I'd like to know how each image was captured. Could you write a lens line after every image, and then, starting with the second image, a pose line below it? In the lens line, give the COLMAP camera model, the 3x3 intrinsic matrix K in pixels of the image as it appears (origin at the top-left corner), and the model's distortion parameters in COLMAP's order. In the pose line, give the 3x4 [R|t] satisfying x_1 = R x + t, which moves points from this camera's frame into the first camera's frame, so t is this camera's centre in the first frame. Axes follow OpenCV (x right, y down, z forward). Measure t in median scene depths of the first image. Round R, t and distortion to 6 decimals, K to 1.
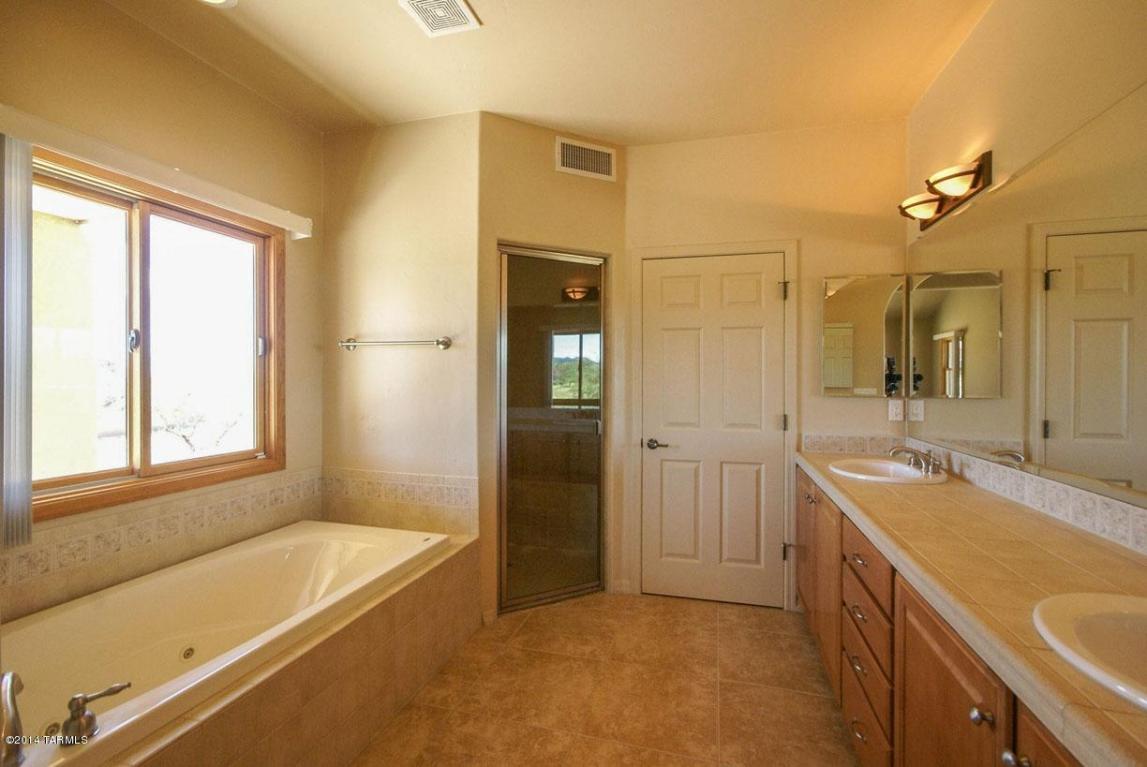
lens RADIAL K [[503.8, 0, 571.1], [0, 503.8, 379.1], [0, 0, 1]] dist [0.000496, 0.000813]
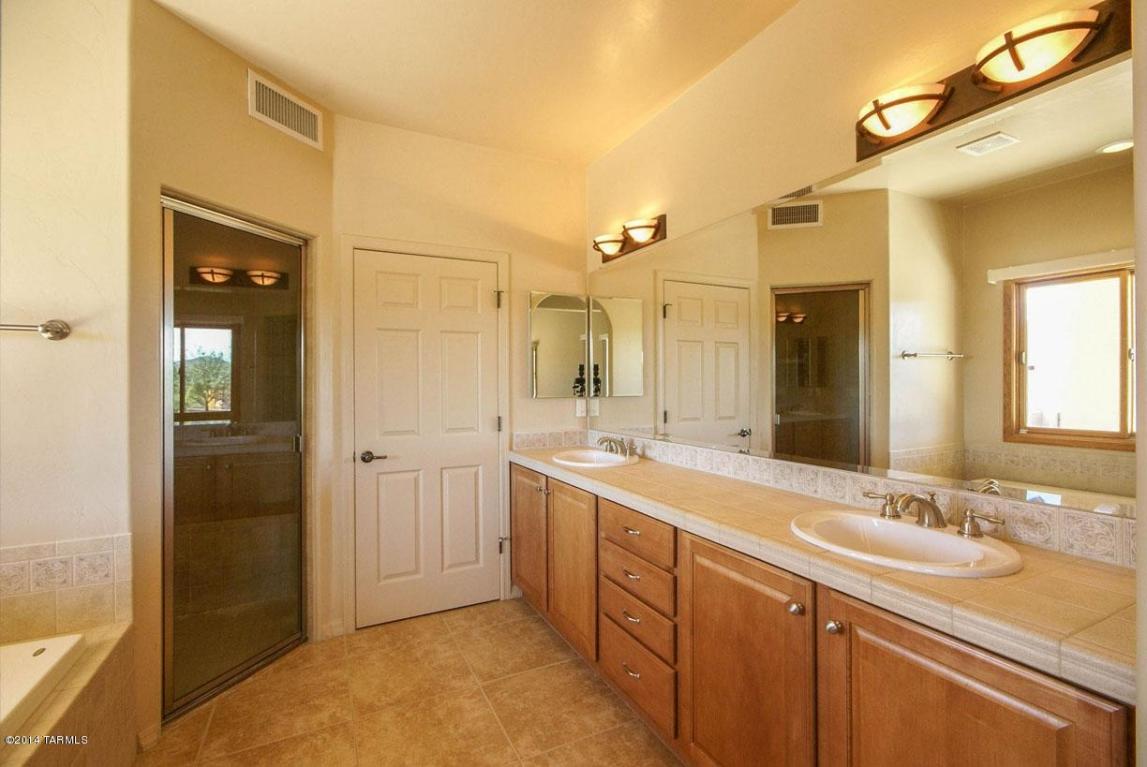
lens RADIAL K [[515.6, 0, 575.7], [0, 515.6, 378.9], [0, 0, 1]] dist [-0.025442, 0.022537]
pose [[0.741500, -0.002024, 0.670949, -0.203628], [0.009079, 0.999934, -0.007018, 0.000902], [-0.670891, 0.011295, 0.741470, 0.097911]]
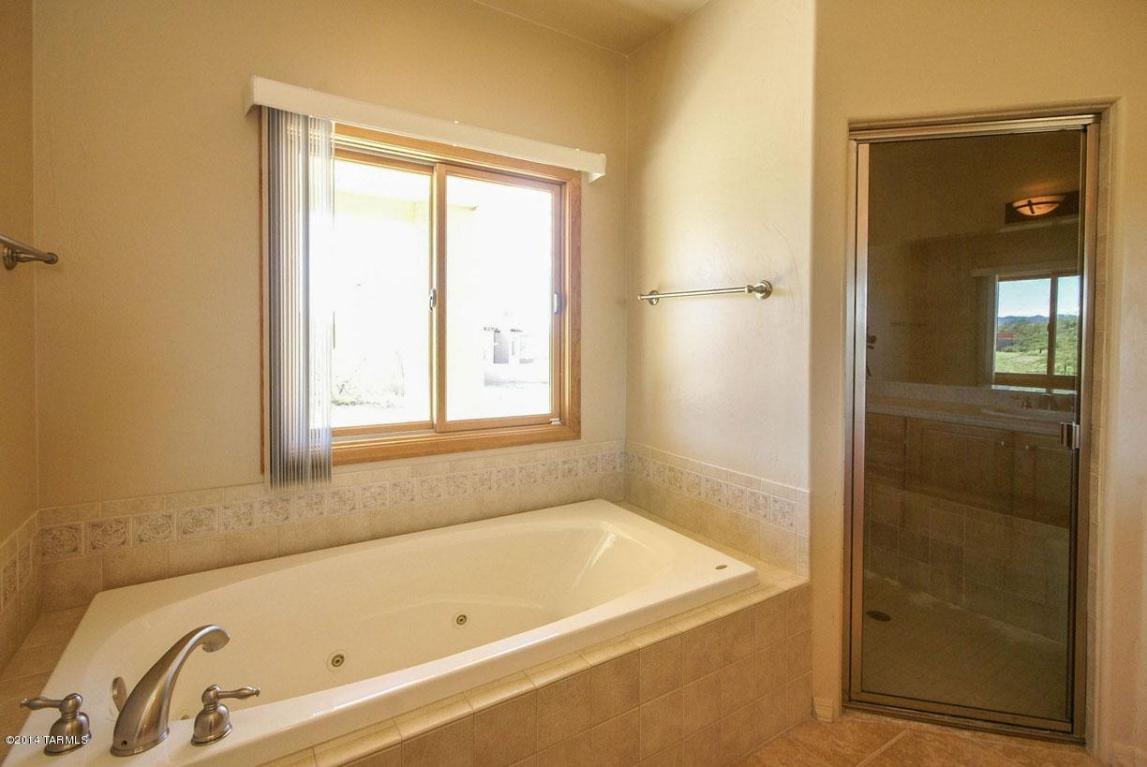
lens RADIAL K [[506.6, 0, 572.8], [0, 506.6, 343.4], [0, 0, 1]] dist [-0.005207, 0.000527]
pose [[0.730275, 0.013054, -0.683028, 0.037342], [-0.011165, 0.999912, 0.007174, 0.001586], [0.683062, 0.002387, 0.730357, 0.307054]]
